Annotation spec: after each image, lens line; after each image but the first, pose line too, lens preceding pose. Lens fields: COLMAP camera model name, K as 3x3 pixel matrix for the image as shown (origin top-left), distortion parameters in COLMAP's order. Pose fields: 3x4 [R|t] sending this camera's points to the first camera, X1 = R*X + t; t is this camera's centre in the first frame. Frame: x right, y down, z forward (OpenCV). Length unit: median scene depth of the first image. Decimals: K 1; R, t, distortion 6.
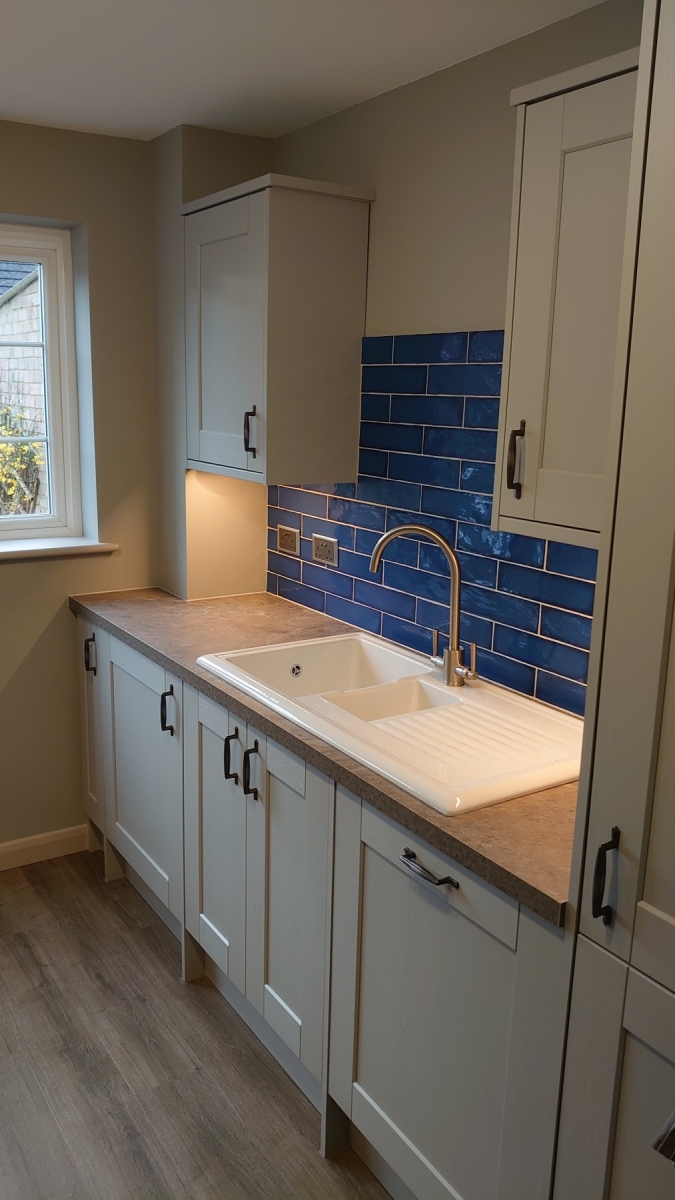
lens RADIAL K [[943.6, 0, 274.8], [0, 943.6, 601.8], [0, 0, 1]] dist [0.008694, -0.076984]
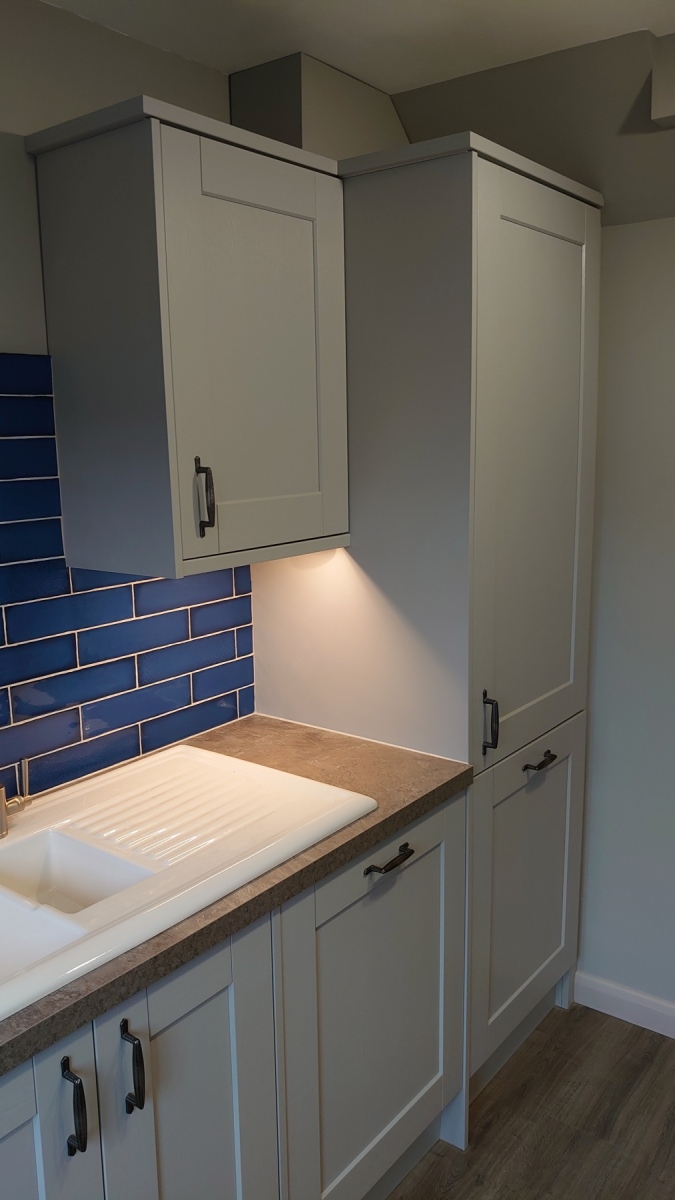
lens RADIAL K [[948.0, 0, 337.5], [0, 948.0, 600.0], [0, 0, 1]] dist [0.080160, -0.255853]
pose [[-0.398801, -0.177312, 0.899733, -0.580911], [0.214343, 0.935929, 0.279451, -0.246348], [-0.891636, 0.304297, -0.335244, 1.031431]]
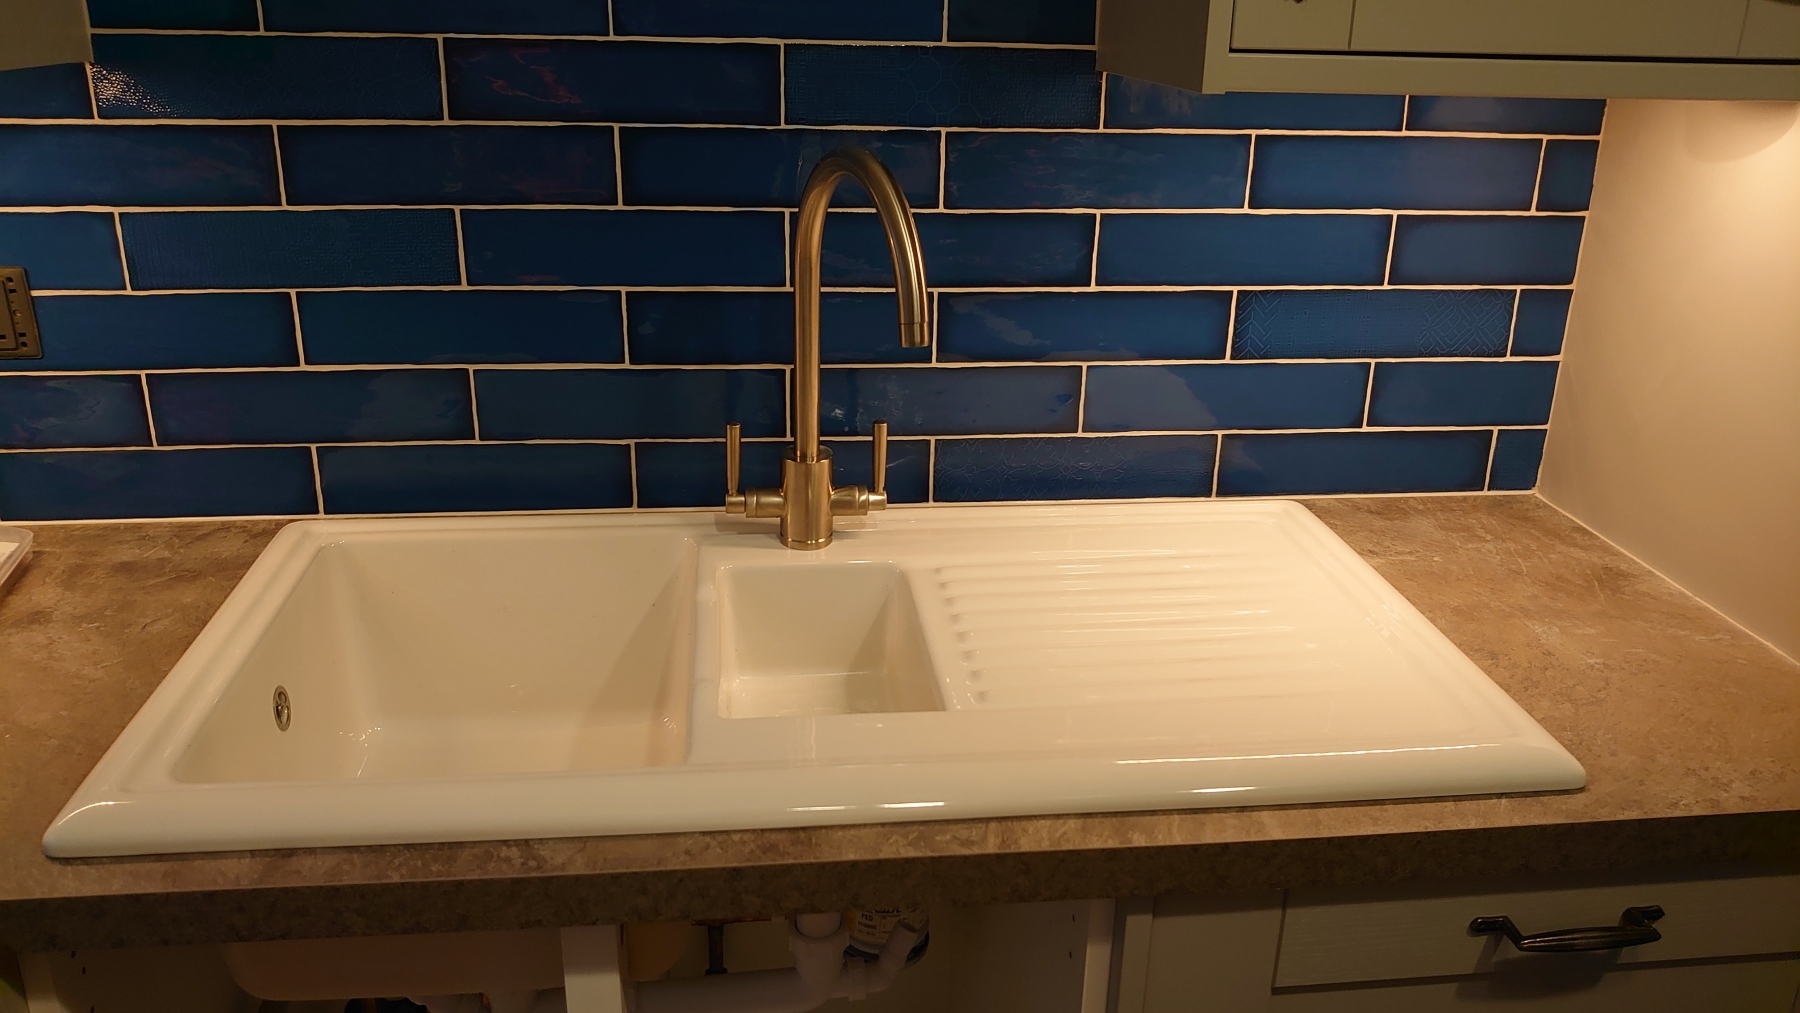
lens RADIAL K [[1415.4, 0, 899.7], [0, 1415.4, 514.9], [0, 0, 1]] dist [0.008694, -0.076984]
pose [[0.386056, -0.332795, 0.860354, -0.323307], [0.190964, 0.941286, 0.278411, -0.086719], [-0.902493, 0.056814, 0.426941, 0.769163]]
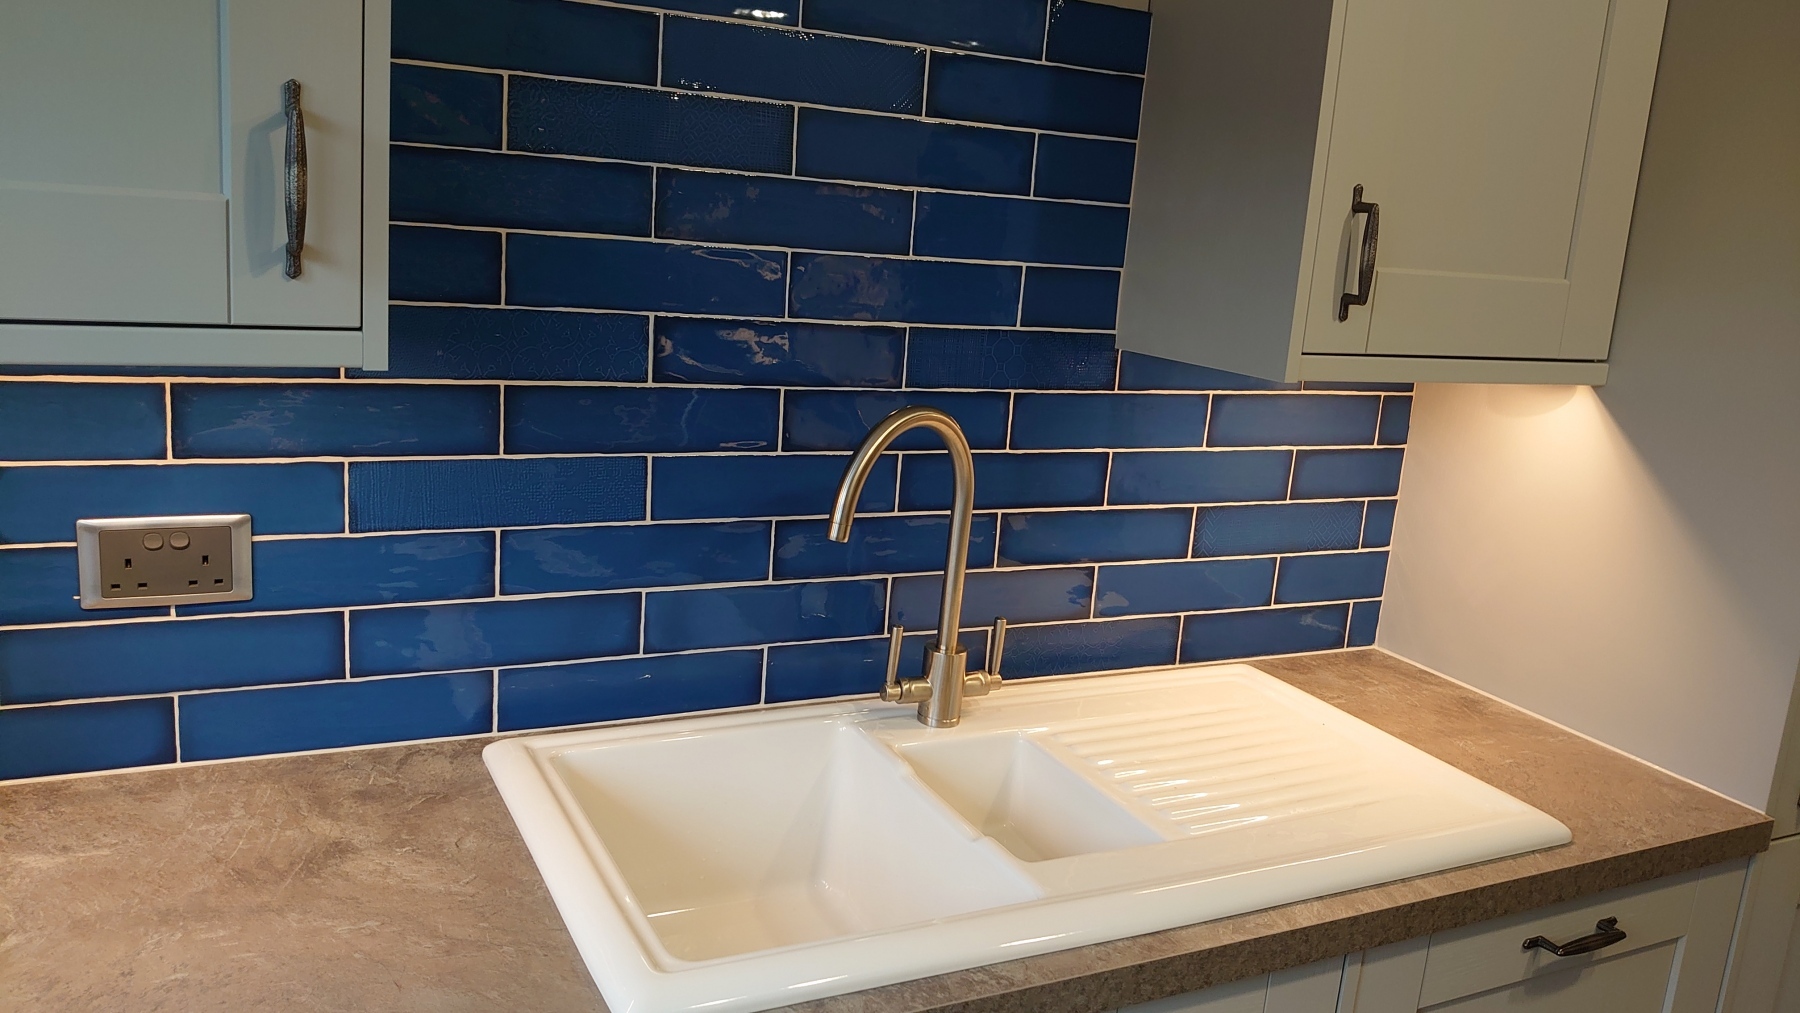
lens RADIAL K [[1422.0, 0, 905.3], [0, 1422.0, 497.3], [0, 0, 1]] dist [0.080160, -0.255853]
pose [[0.036277, -0.217830, 0.975312, -0.532455], [0.145350, 0.966727, 0.210506, -0.192400], [-0.988715, 0.134125, 0.066731, 1.029395]]
